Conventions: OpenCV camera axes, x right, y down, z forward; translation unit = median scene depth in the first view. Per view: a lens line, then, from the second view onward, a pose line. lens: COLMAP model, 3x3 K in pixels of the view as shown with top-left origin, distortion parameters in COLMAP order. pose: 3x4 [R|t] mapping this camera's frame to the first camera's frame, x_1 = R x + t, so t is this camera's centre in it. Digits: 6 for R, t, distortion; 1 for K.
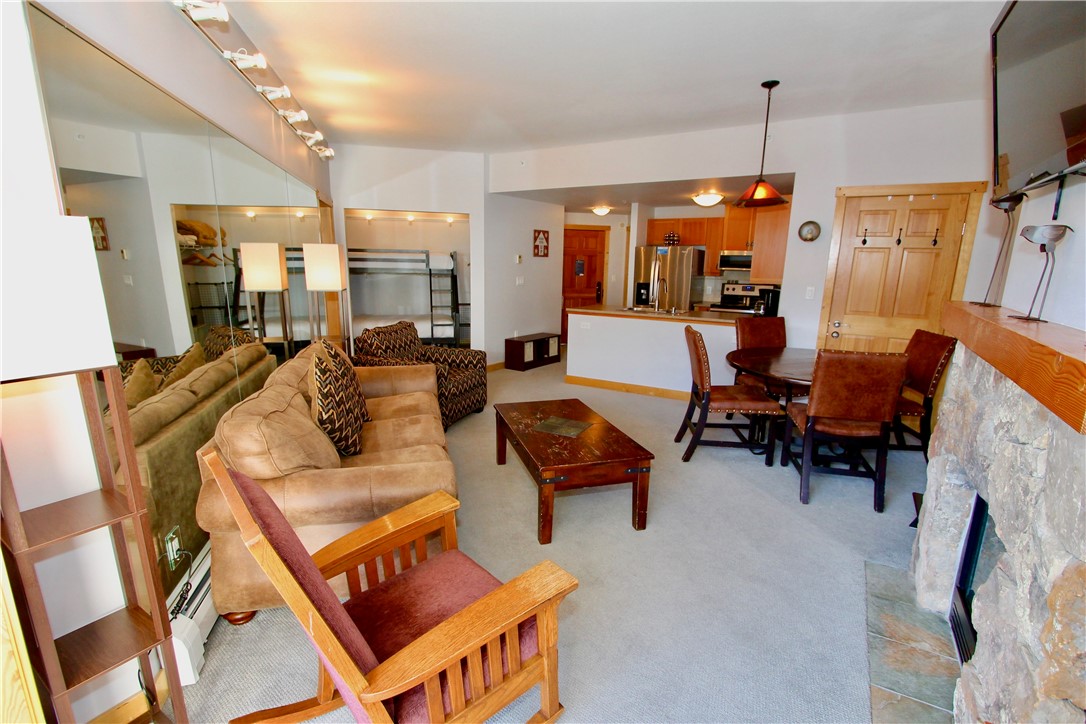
lens RADIAL K [[503.2, 0, 543.4], [0, 503.2, 366.3], [0, 0, 1]] dist [-0.011782, -0.000461]
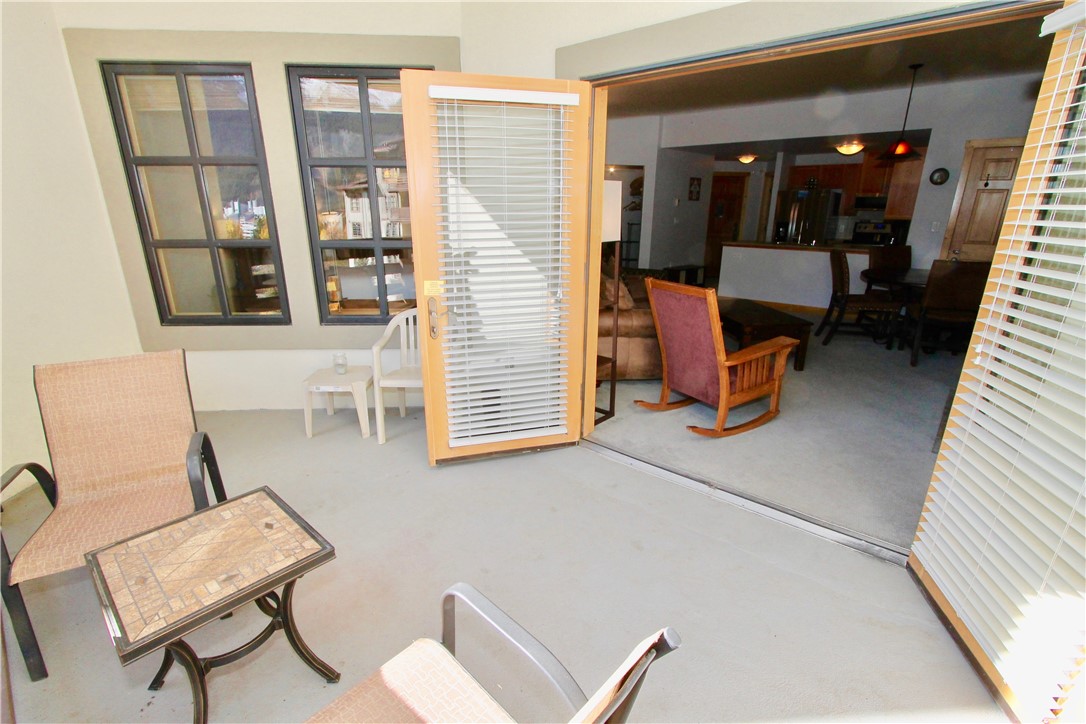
lens RADIAL K [[503.2, 0, 543.4], [0, 503.2, 366.3], [0, 0, 1]] dist [-0.011782, -0.000461]
pose [[0.983163, 0.043927, -0.177373, -0.166638], [-0.025993, 0.994425, 0.102194, 0.083572], [0.180873, -0.095863, 0.978823, -0.367419]]
